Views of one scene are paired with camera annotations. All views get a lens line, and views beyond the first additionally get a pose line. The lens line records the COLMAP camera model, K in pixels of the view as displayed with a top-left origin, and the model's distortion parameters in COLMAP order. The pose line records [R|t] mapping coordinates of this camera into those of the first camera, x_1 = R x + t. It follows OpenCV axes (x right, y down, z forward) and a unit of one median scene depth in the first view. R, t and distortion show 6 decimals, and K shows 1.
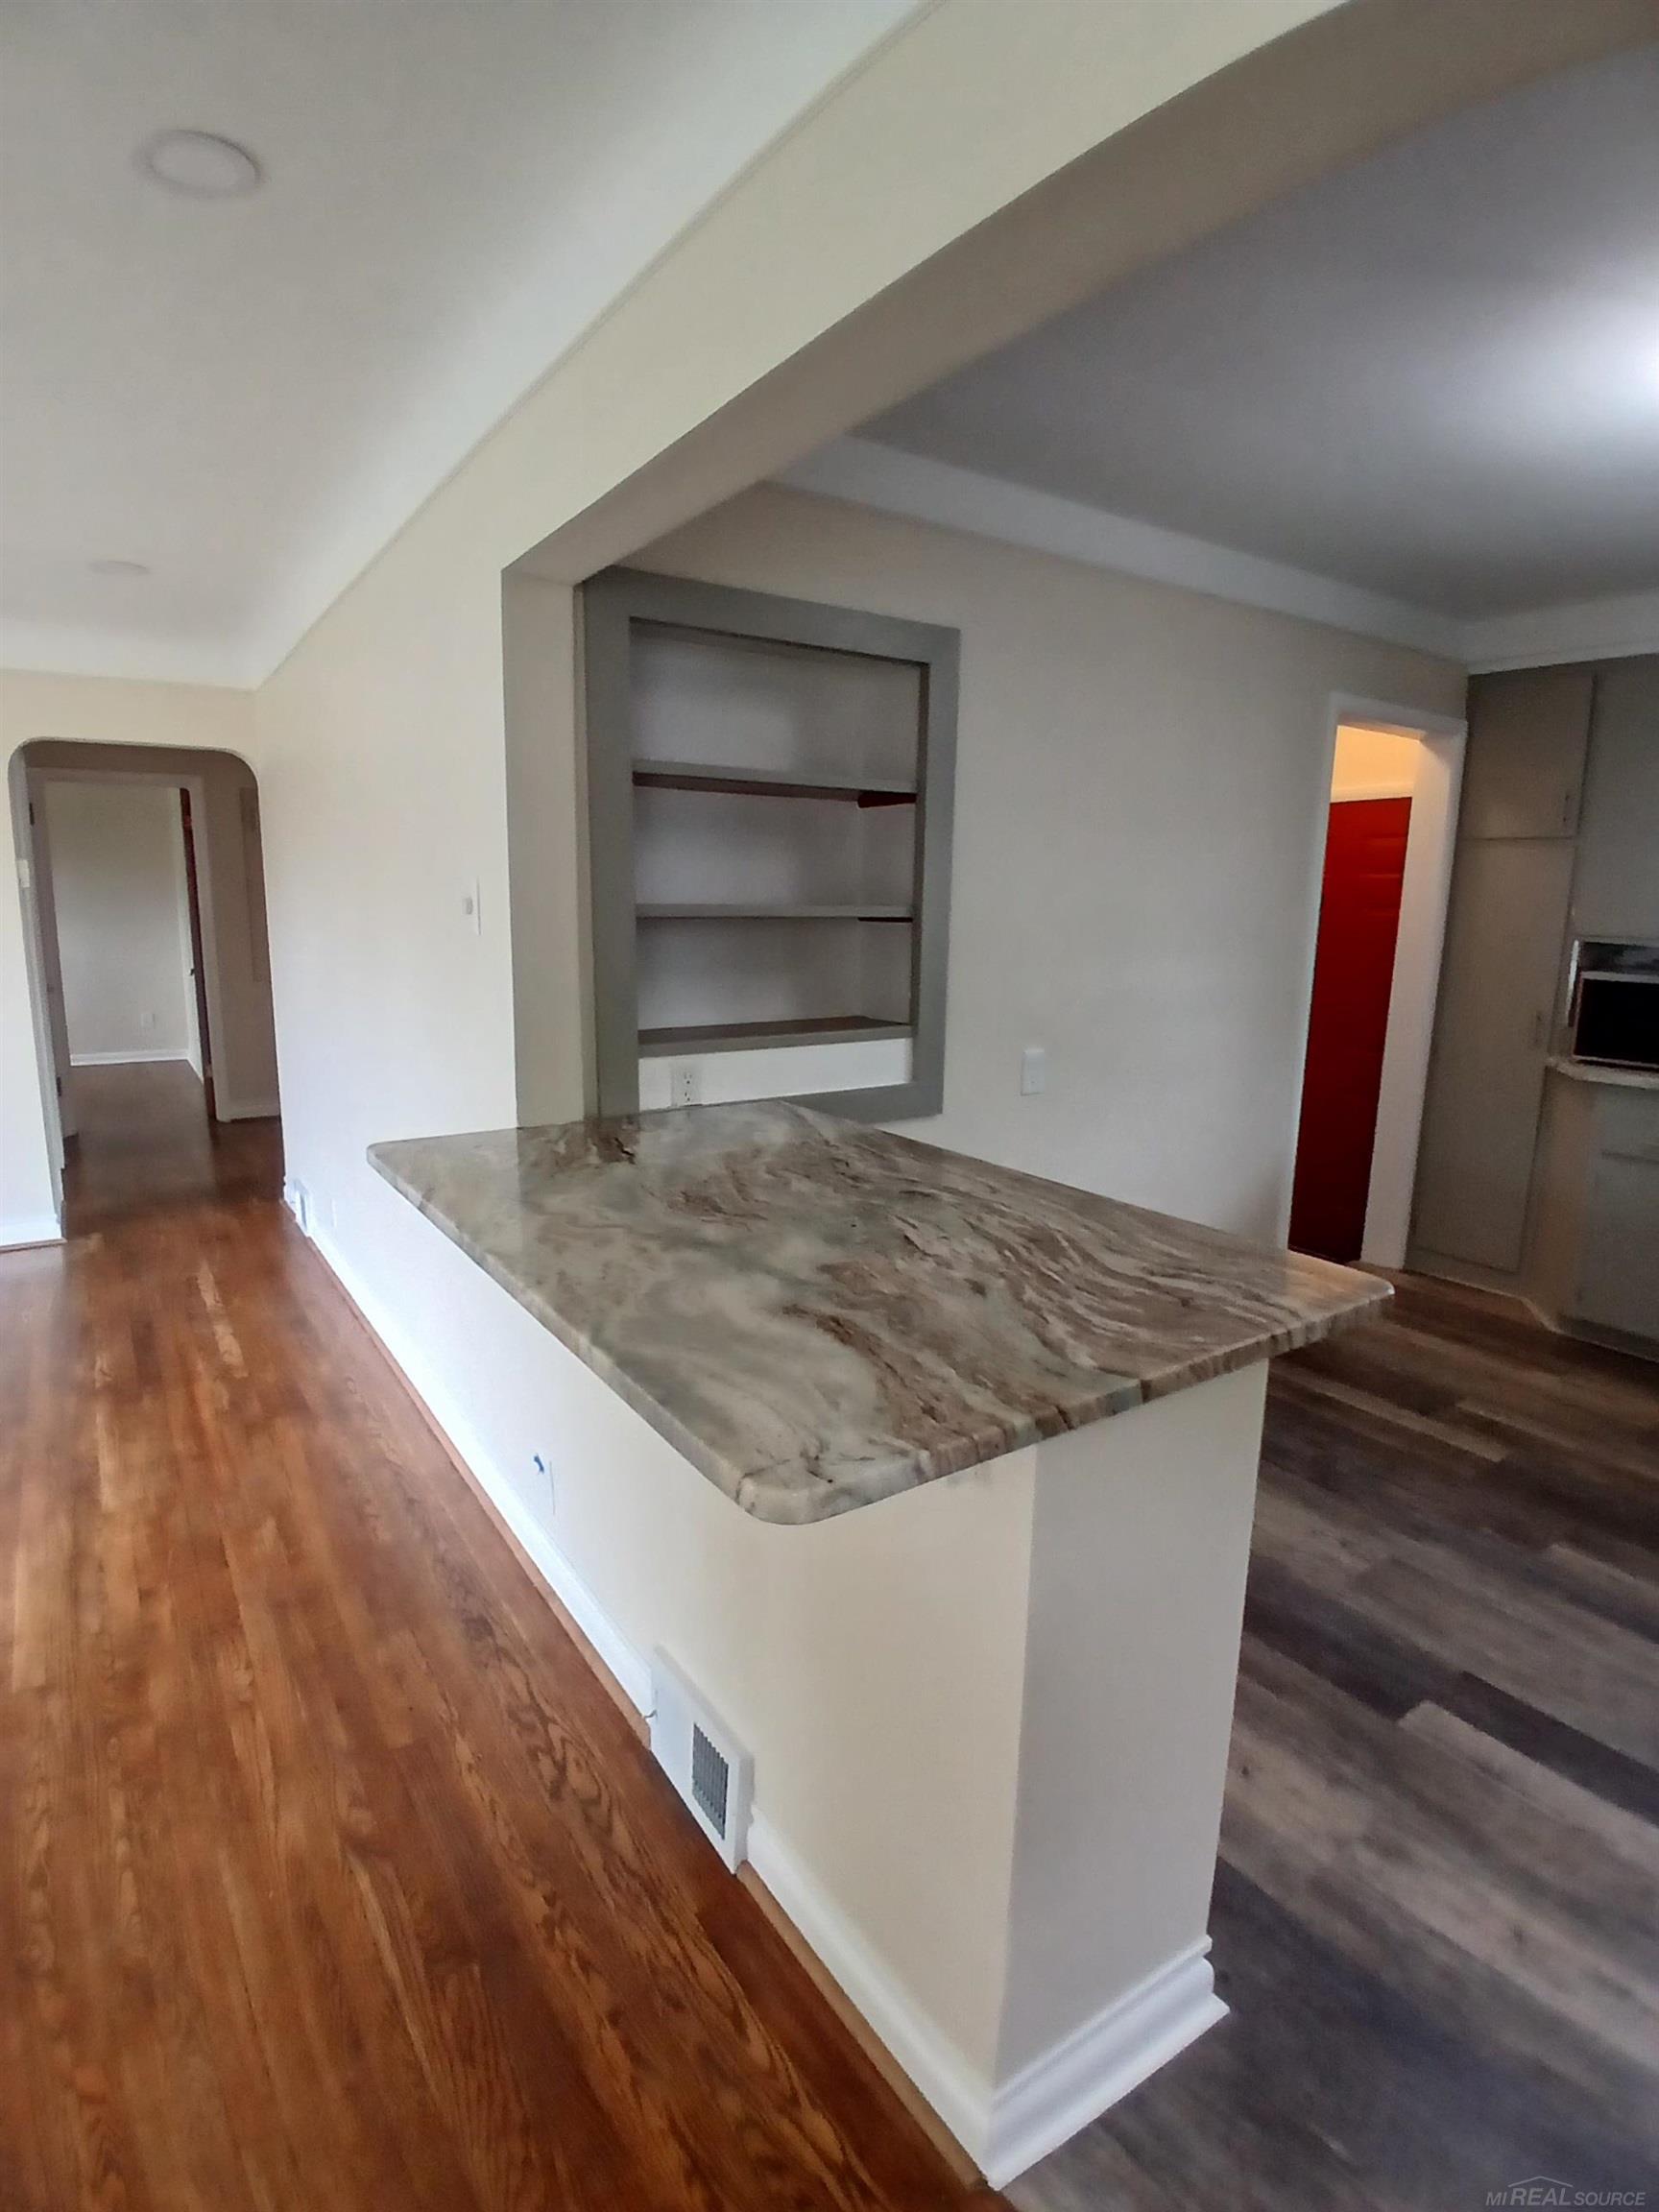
lens RADIAL K [[1093.8, 0, 834.9], [0, 1093.8, 1110.3], [0, 0, 1]] dist [-0.011119, -0.025198]
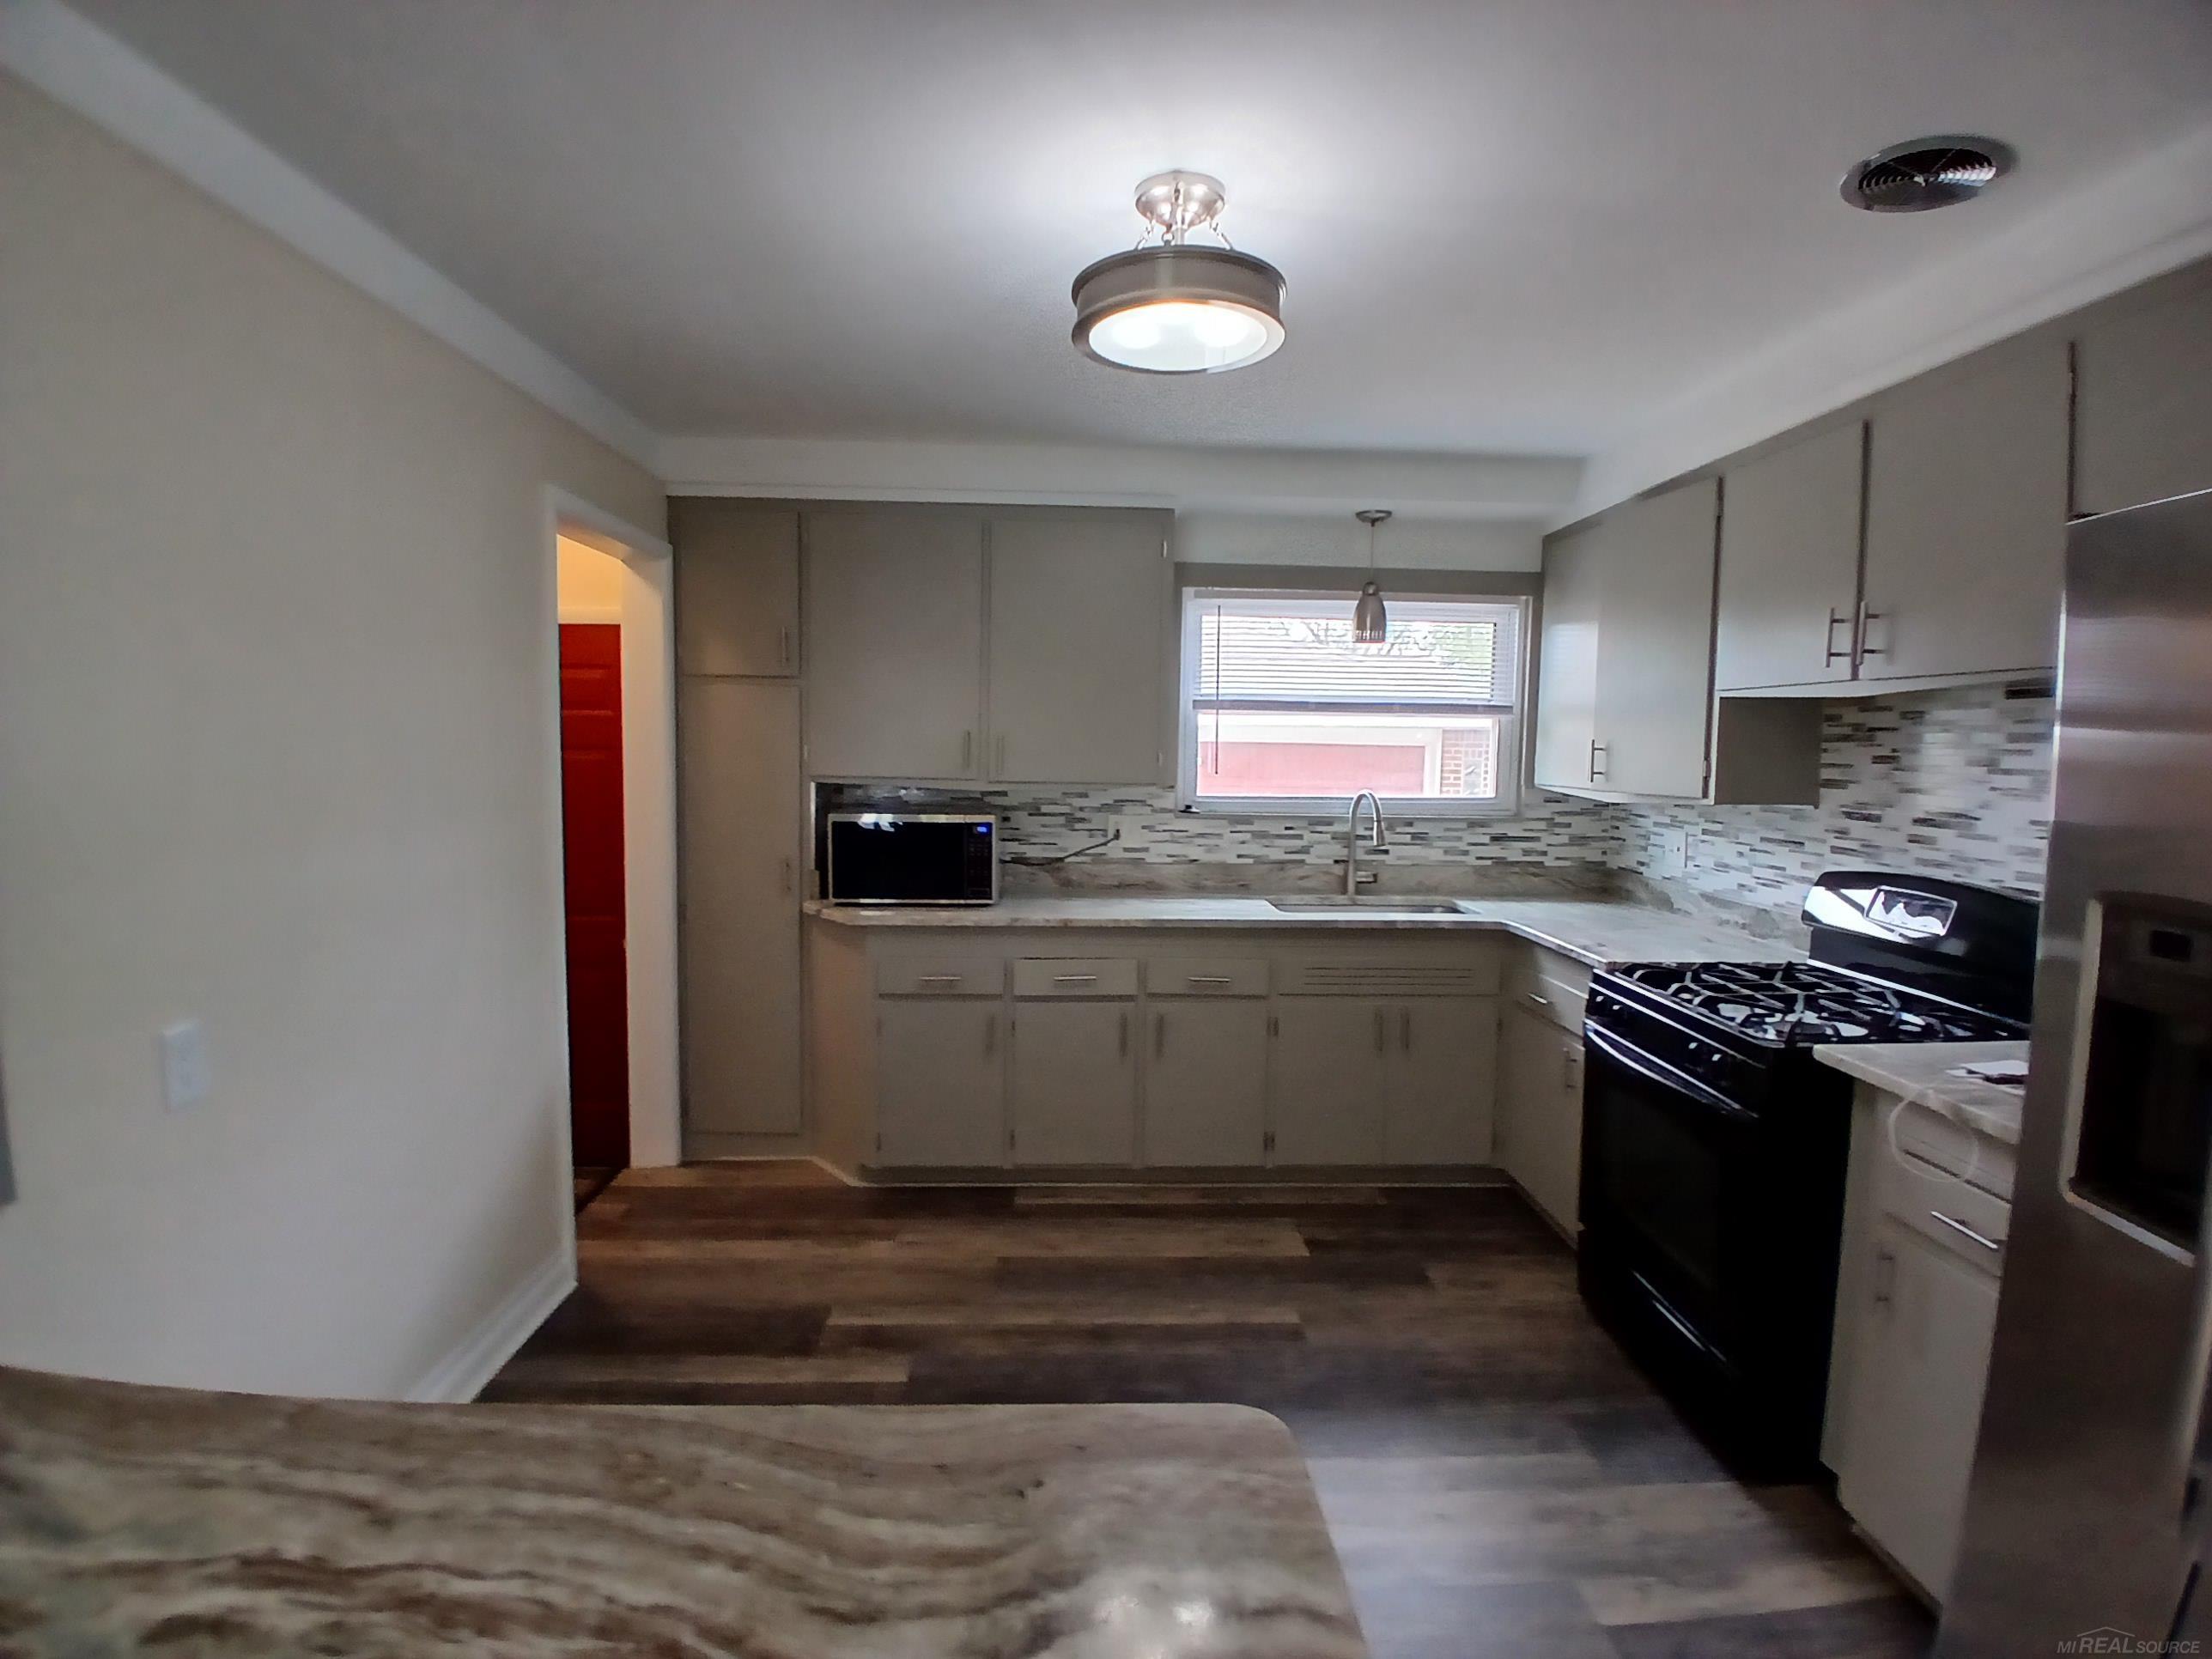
lens RADIAL K [[1093.8, 0, 1101.6], [0, 1093.8, 834.2], [0, 0, 1]] dist [-0.011119, -0.025198]
pose [[0.534982, -0.075946, 0.841443, -0.010148], [0.155817, 0.987736, -0.009917, -0.079845], [-0.830370, 0.136417, 0.540255, 0.342581]]
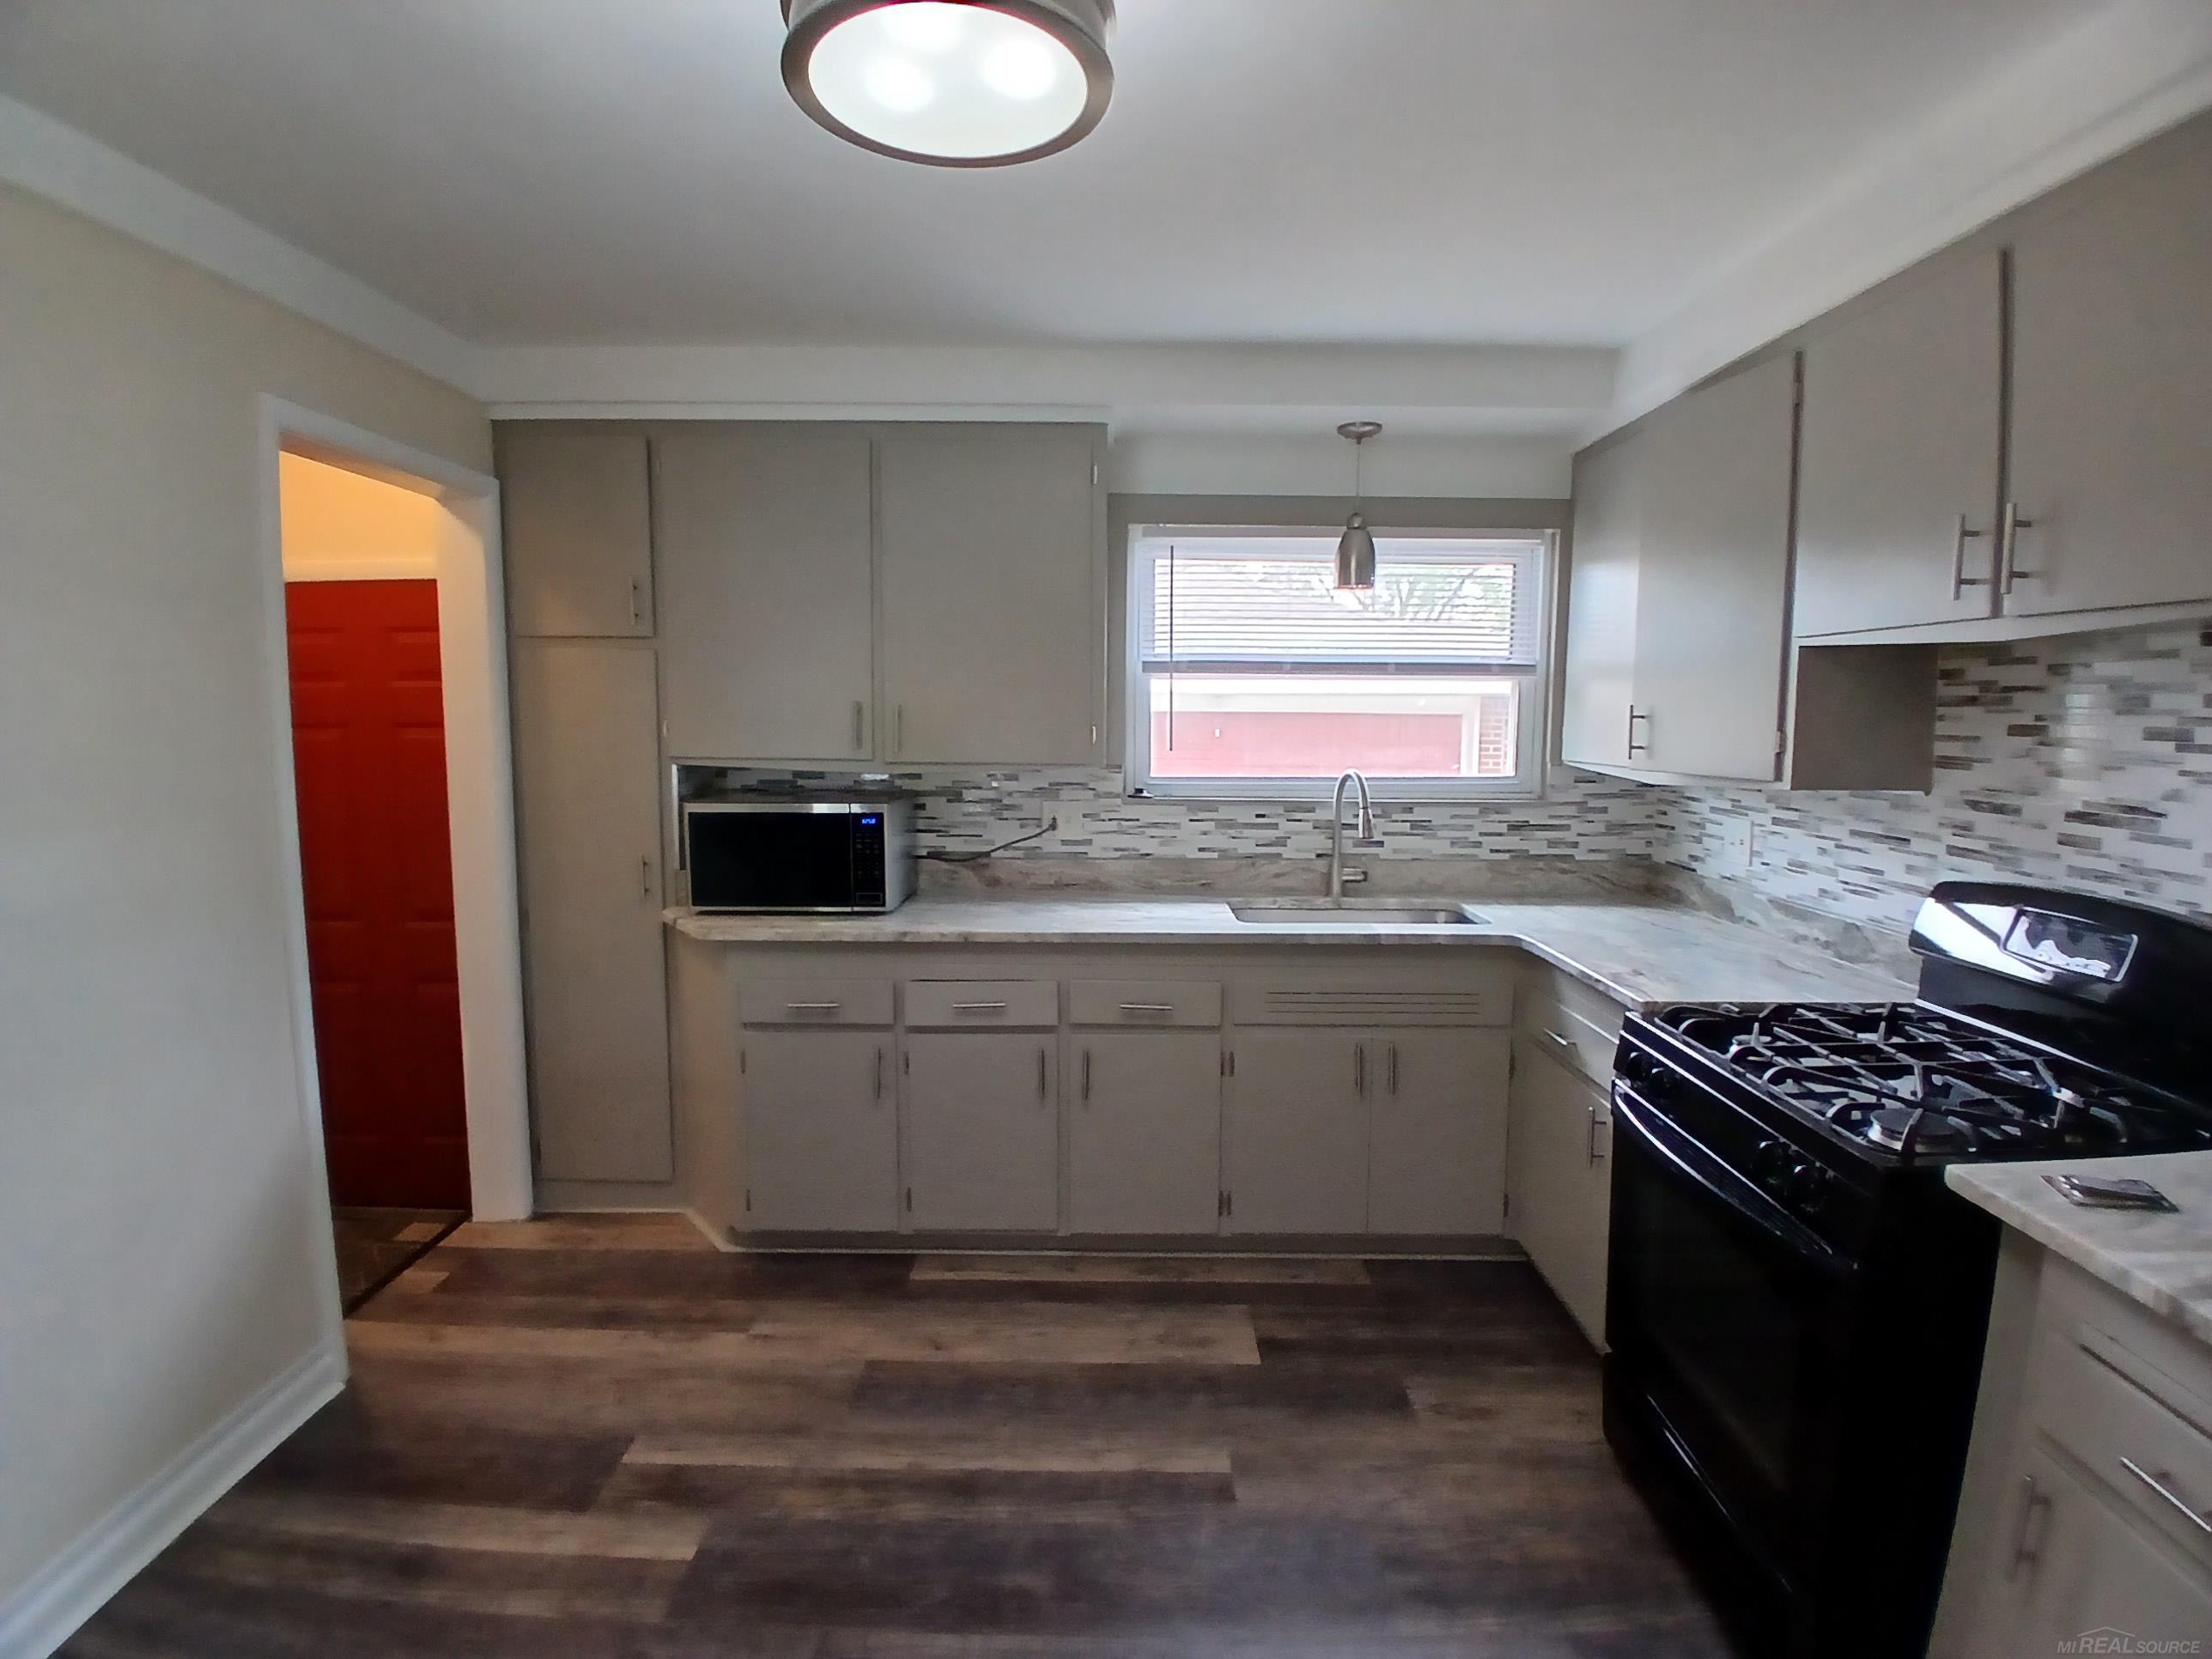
lens RADIAL K [[1093.8, 0, 1105.1], [0, 1093.8, 821.1], [0, 0, 1]] dist [-0.011119, -0.025198]
pose [[0.569739, -0.090925, 0.816781, 0.265302], [0.160097, 0.987100, -0.001789, -0.082624], [-0.806081, 0.131784, 0.576946, 0.363976]]
